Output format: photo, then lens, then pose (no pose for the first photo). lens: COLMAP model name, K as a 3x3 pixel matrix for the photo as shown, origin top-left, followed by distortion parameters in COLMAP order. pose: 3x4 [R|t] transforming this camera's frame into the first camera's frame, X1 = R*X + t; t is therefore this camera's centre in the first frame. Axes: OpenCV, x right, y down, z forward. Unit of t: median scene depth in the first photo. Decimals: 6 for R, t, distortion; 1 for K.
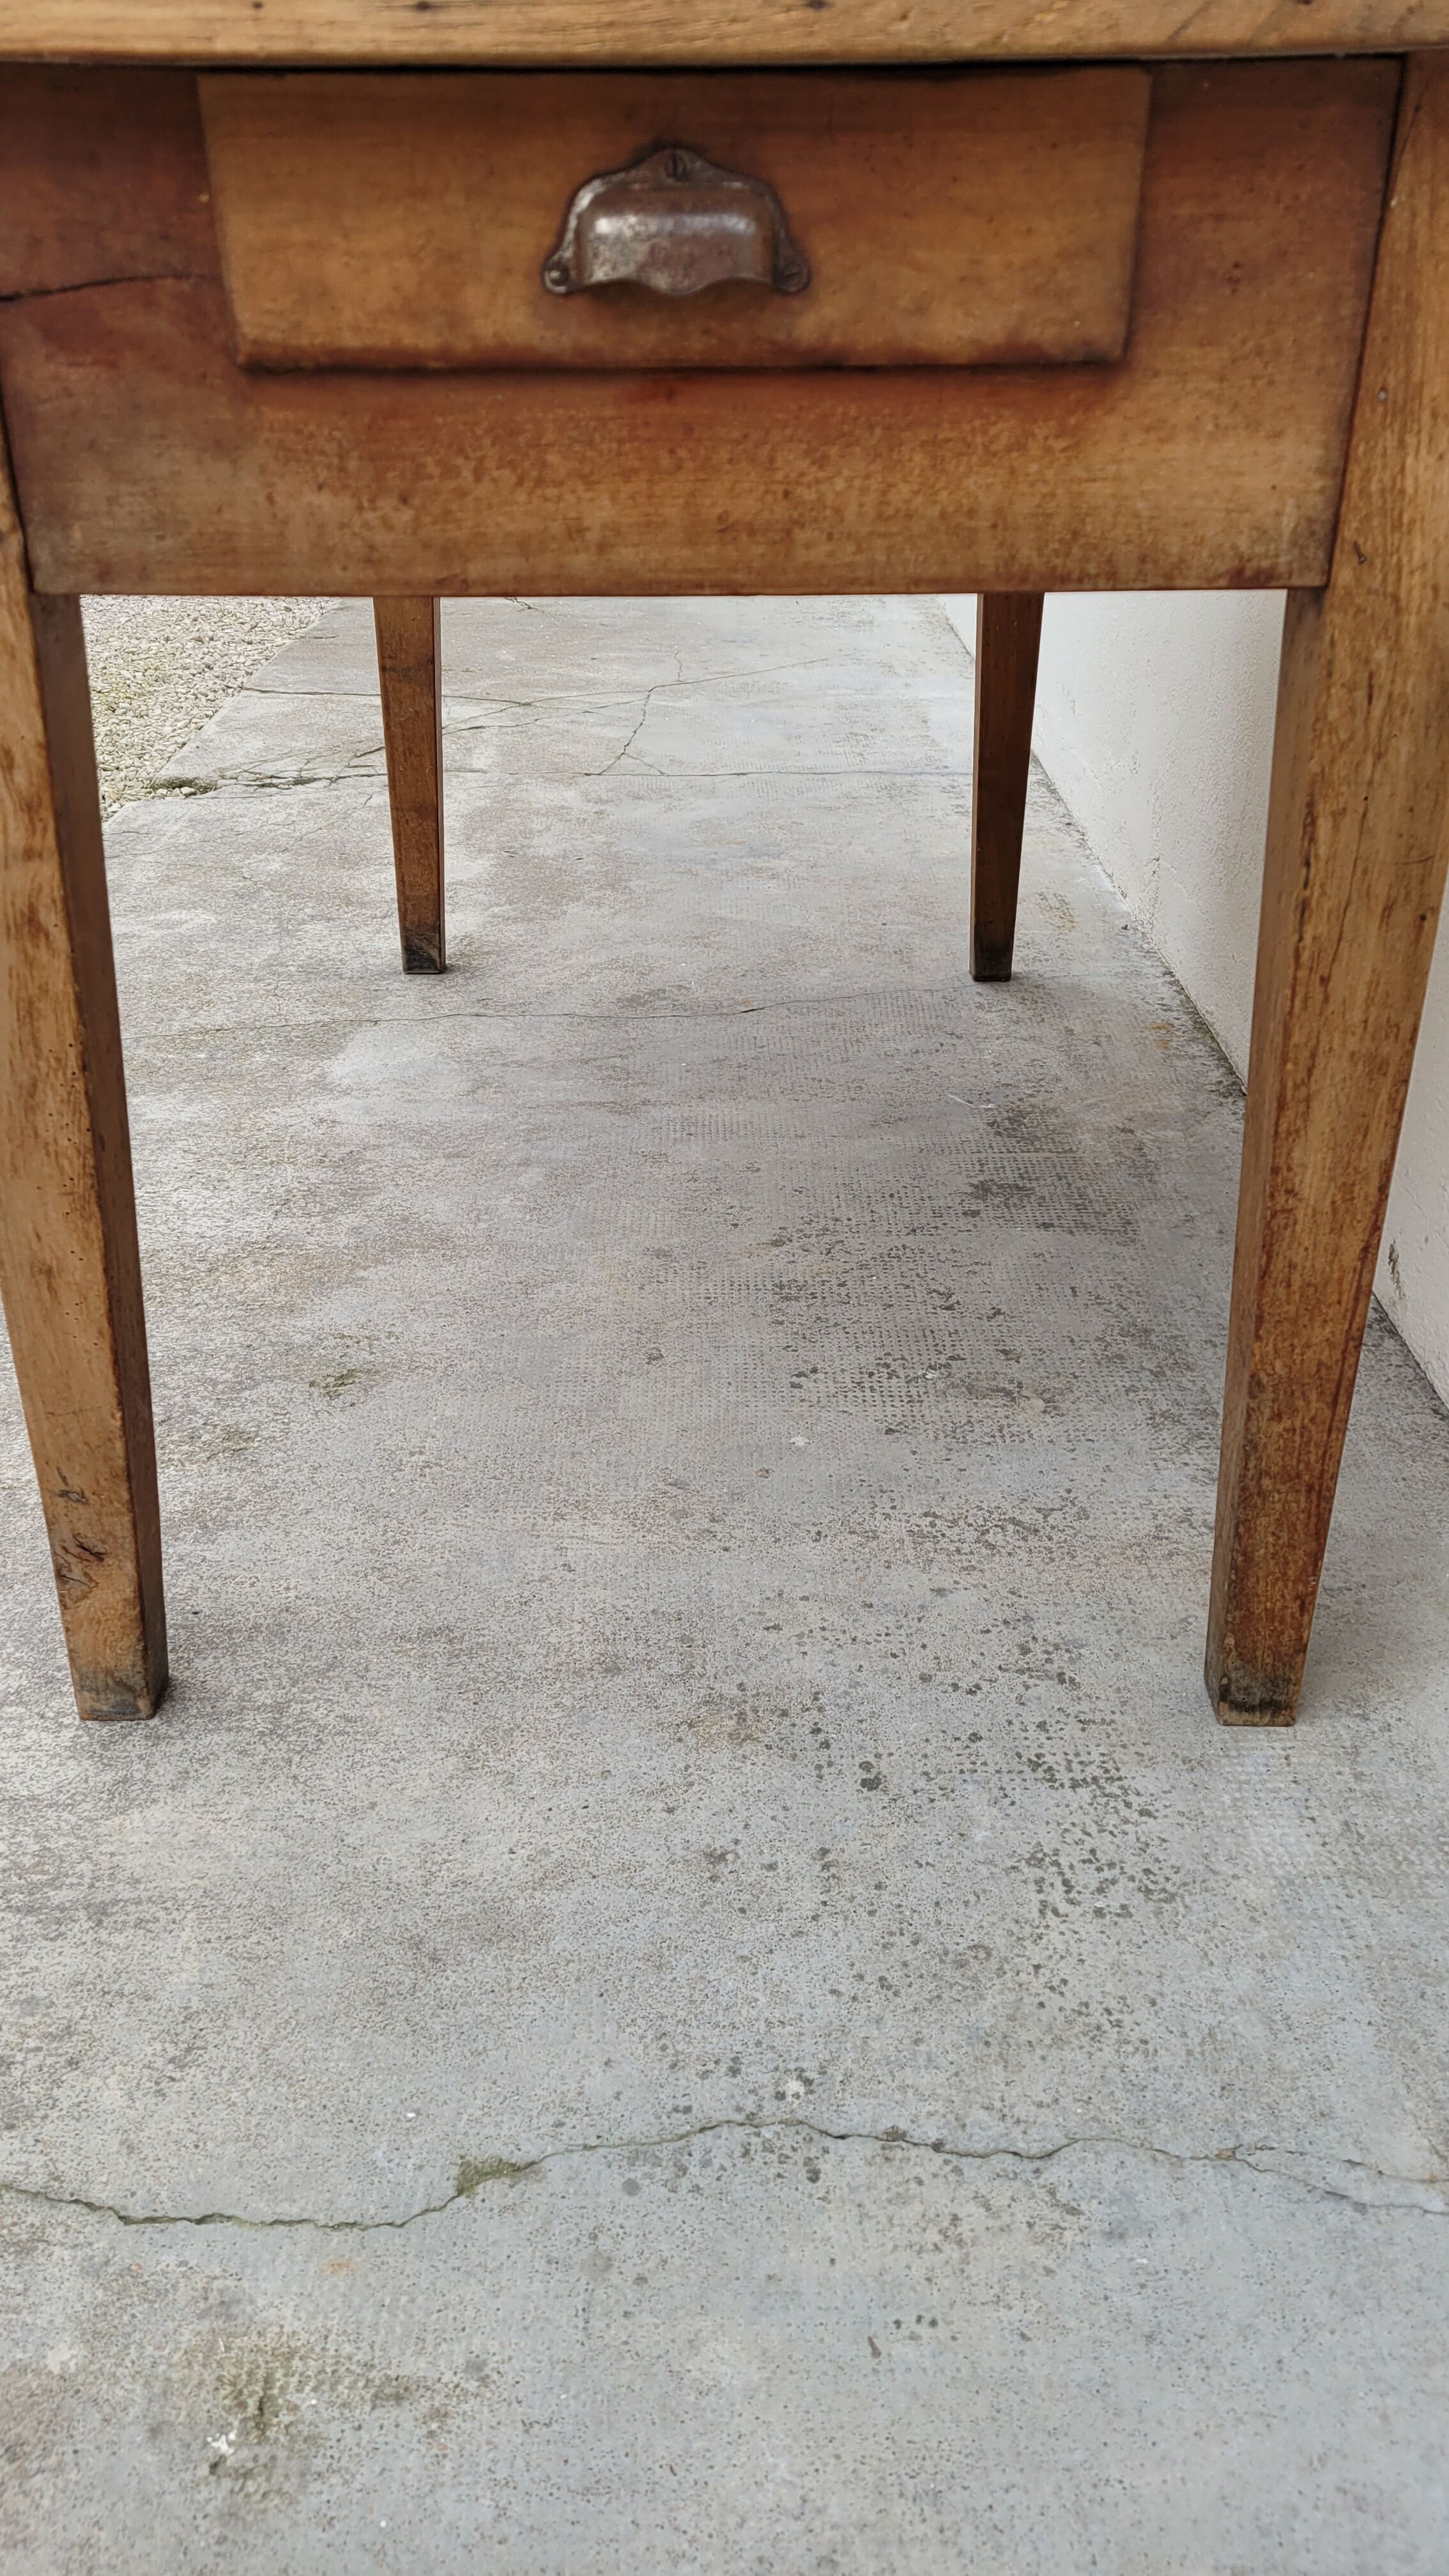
lens RADIAL K [[1930.9, 0, 724.1], [0, 1930.9, 1305.8], [0, 0, 1]] dist [0.064472, -0.042915]
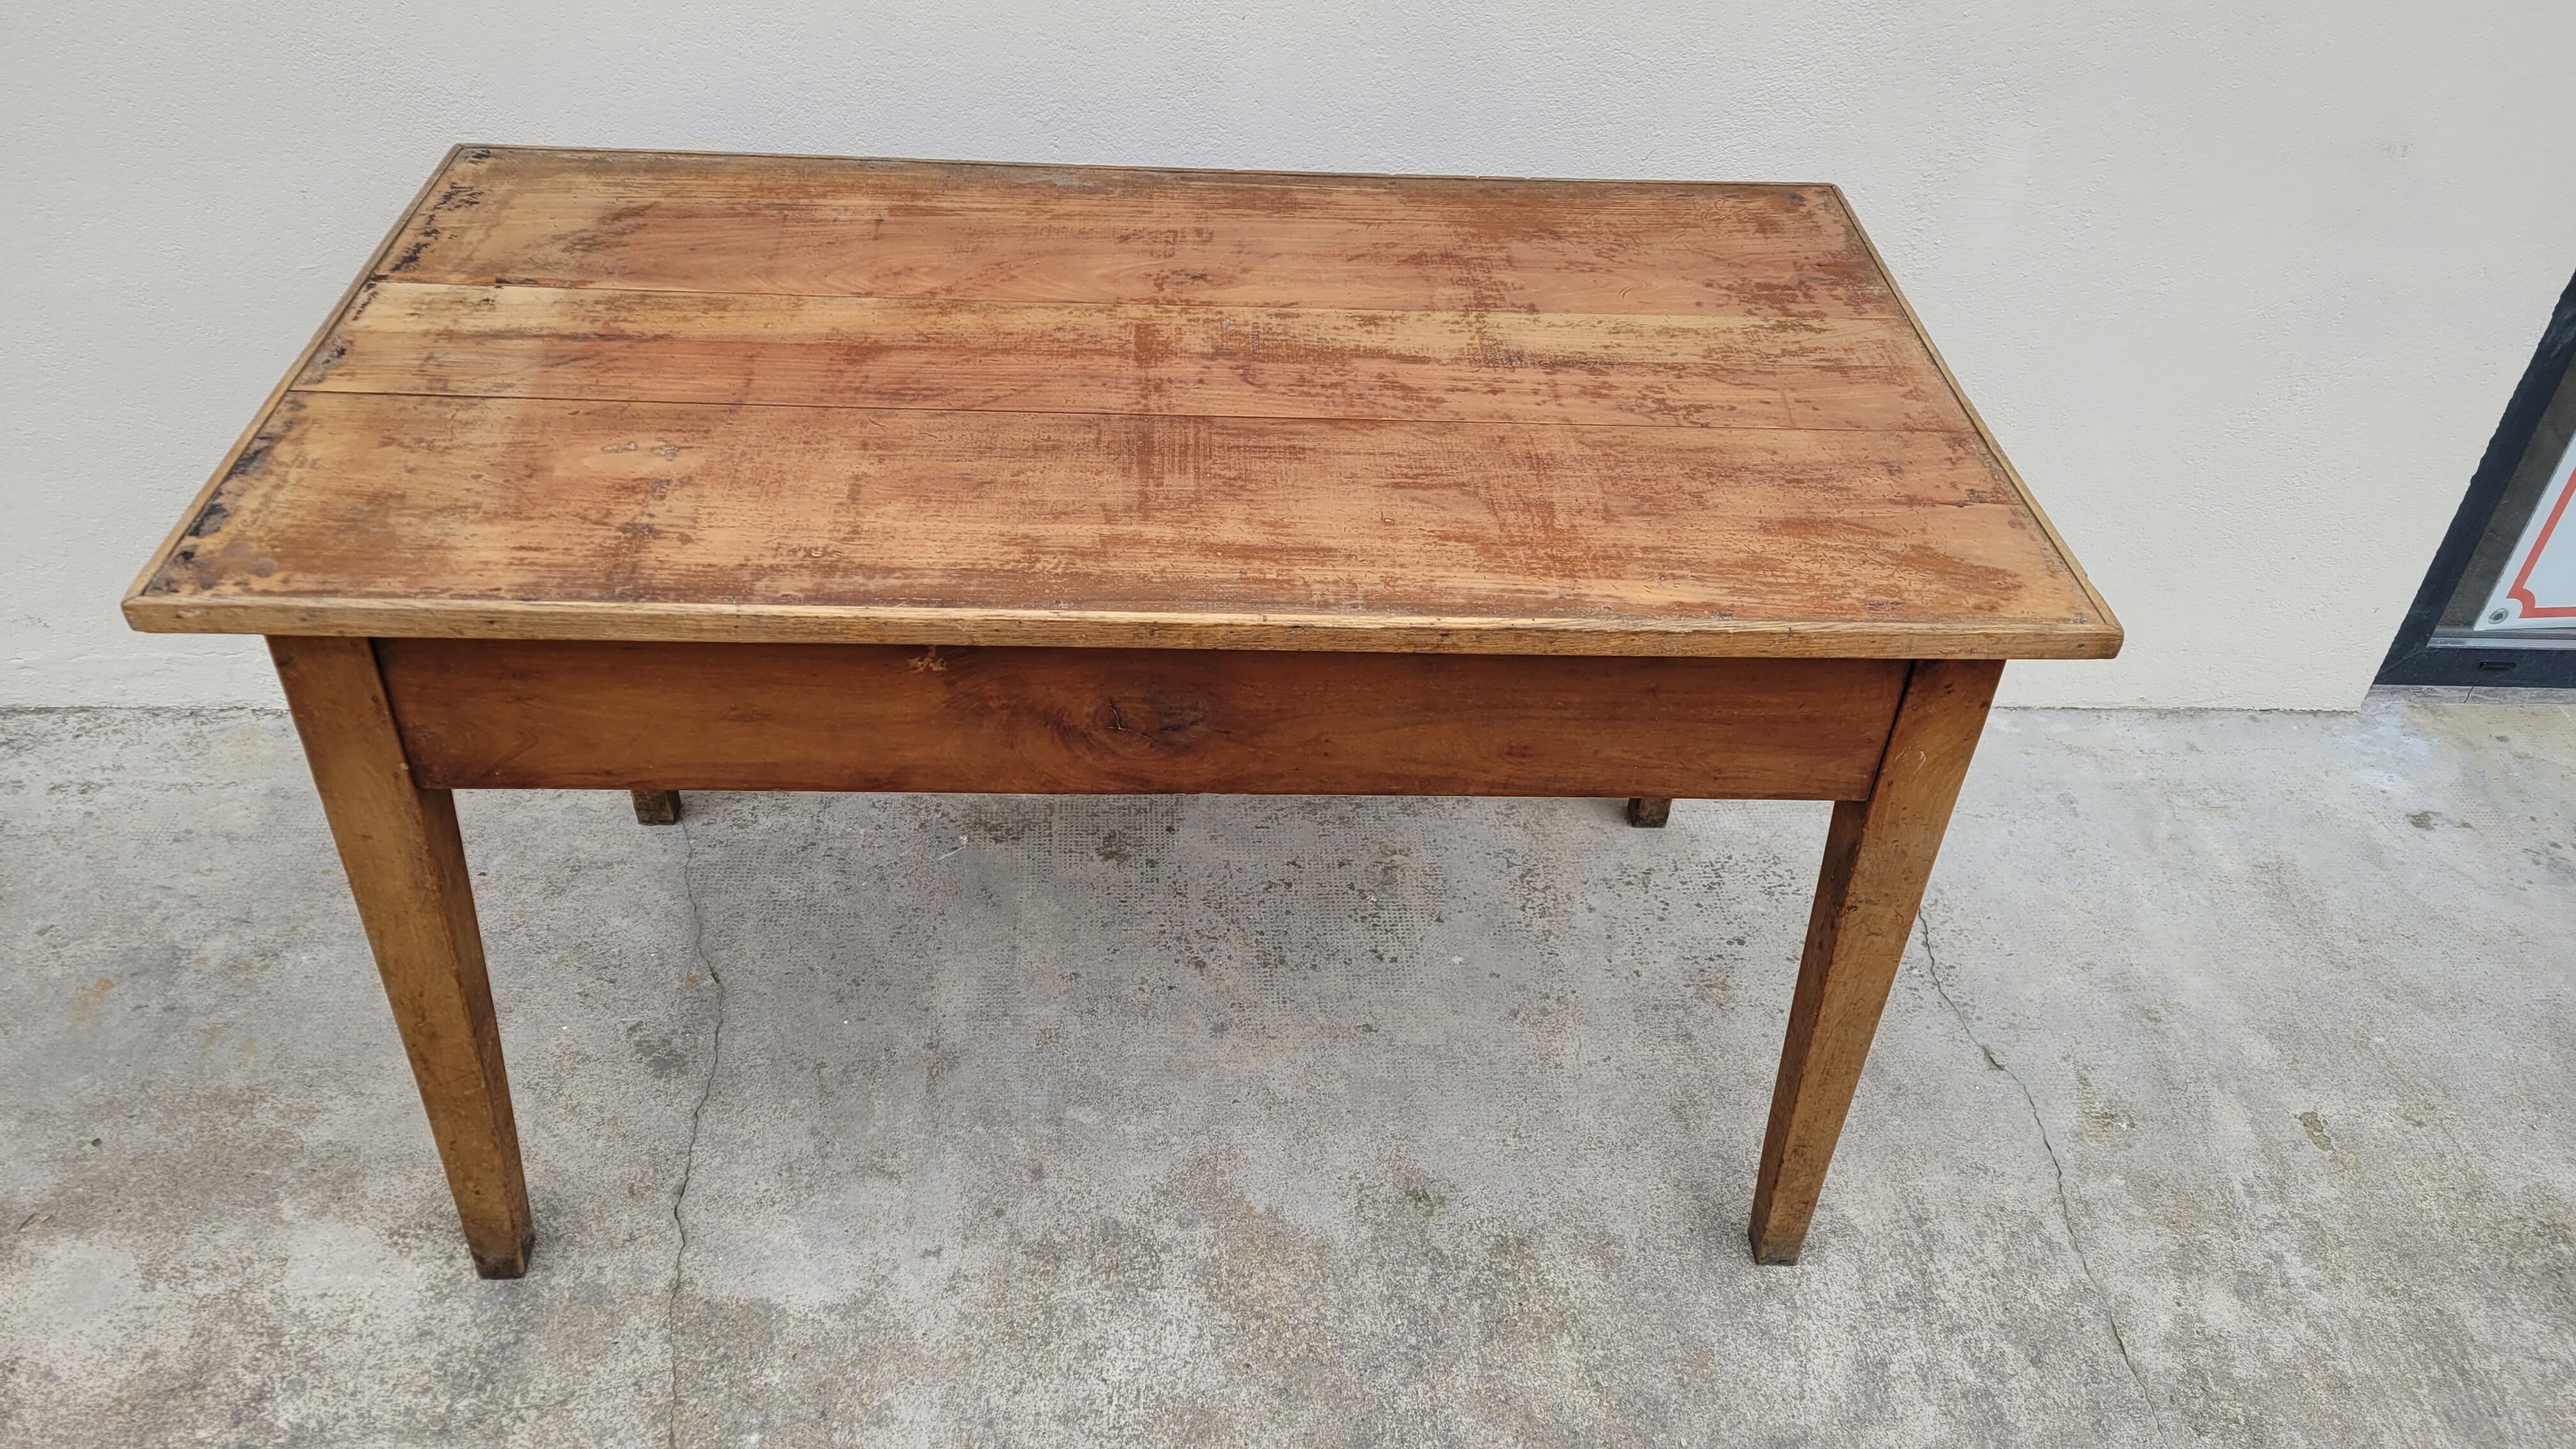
lens RADIAL K [[1907.8, 0, 1284.6], [0, 1907.8, 709.7], [0, 0, 1]] dist [0.057914, -0.038358]
pose [[-0.051827, -0.627251, 0.777091, -1.758124], [0.443356, 0.682798, 0.580709, -1.759980], [-0.894846, 0.374625, 0.242708, 1.054096]]
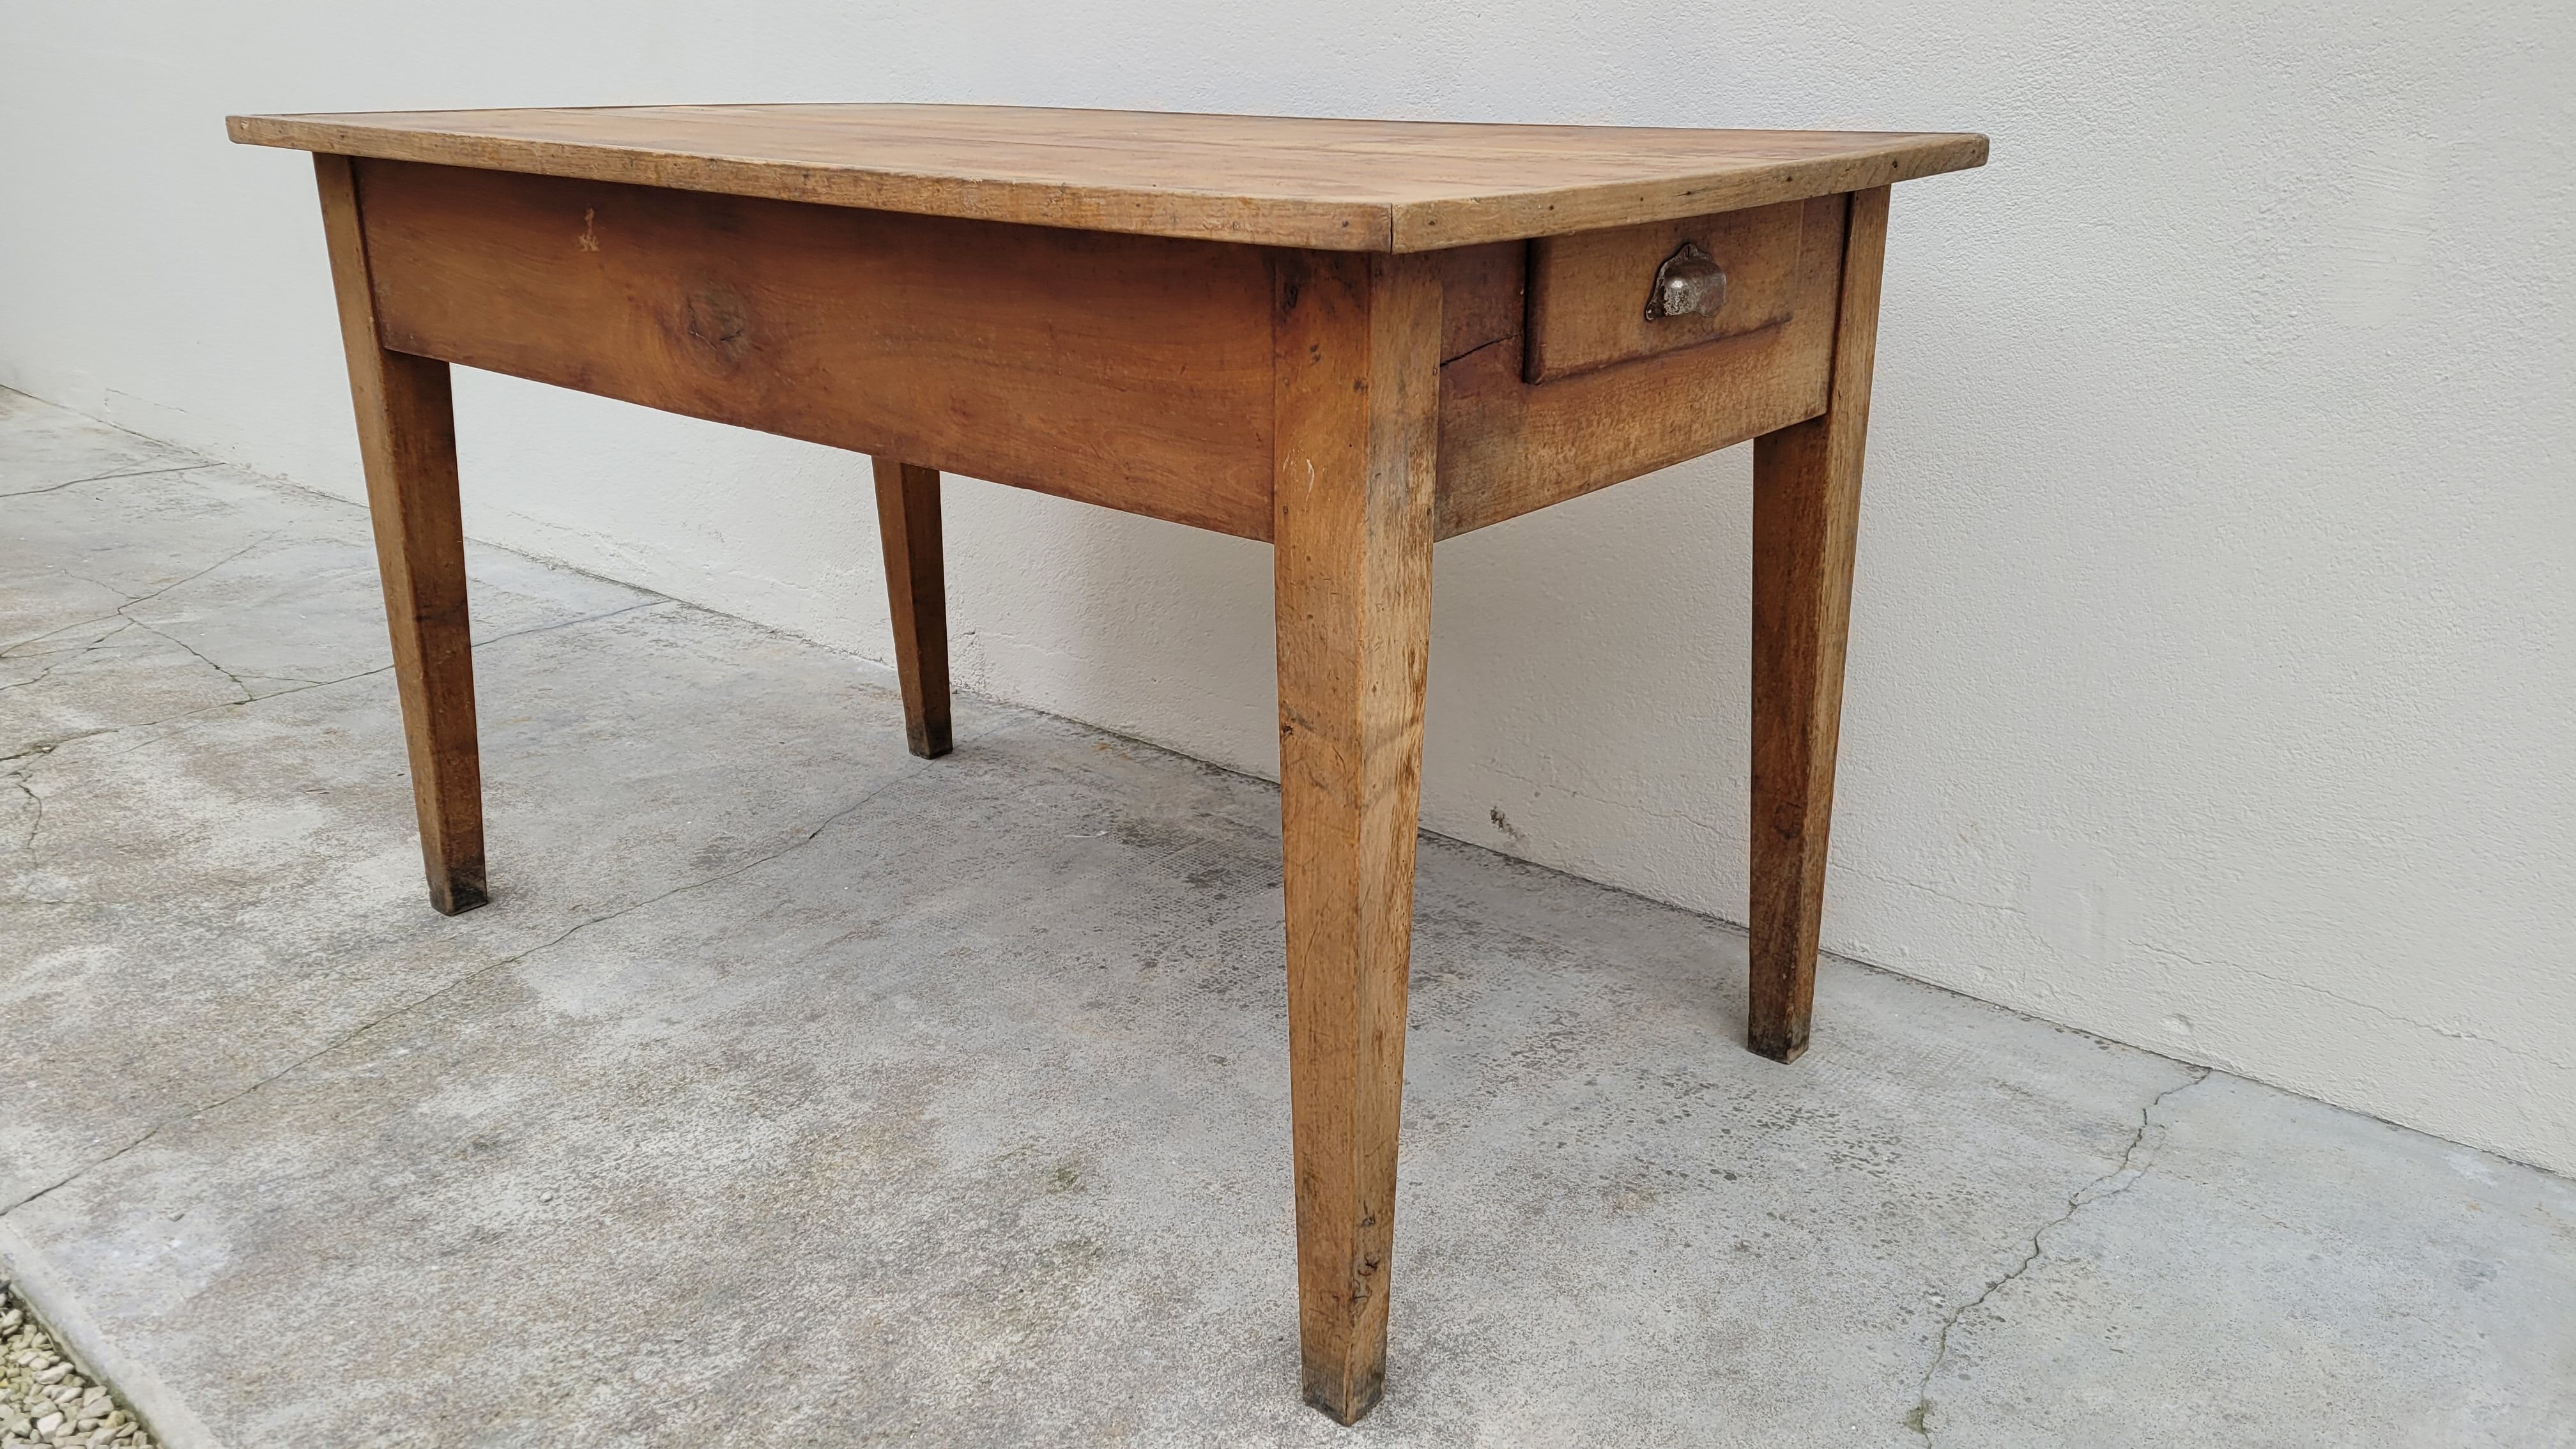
lens RADIAL K [[1906.4, 0, 1297.1], [0, 1906.4, 741.1], [0, 0, 1]] dist [0.059776, -0.039330]
pose [[0.643927, -0.264263, 0.717999, -1.431740], [0.373244, 0.927709, 0.006710, -0.264168], [-0.667868, 0.263668, 0.696012, 0.106618]]
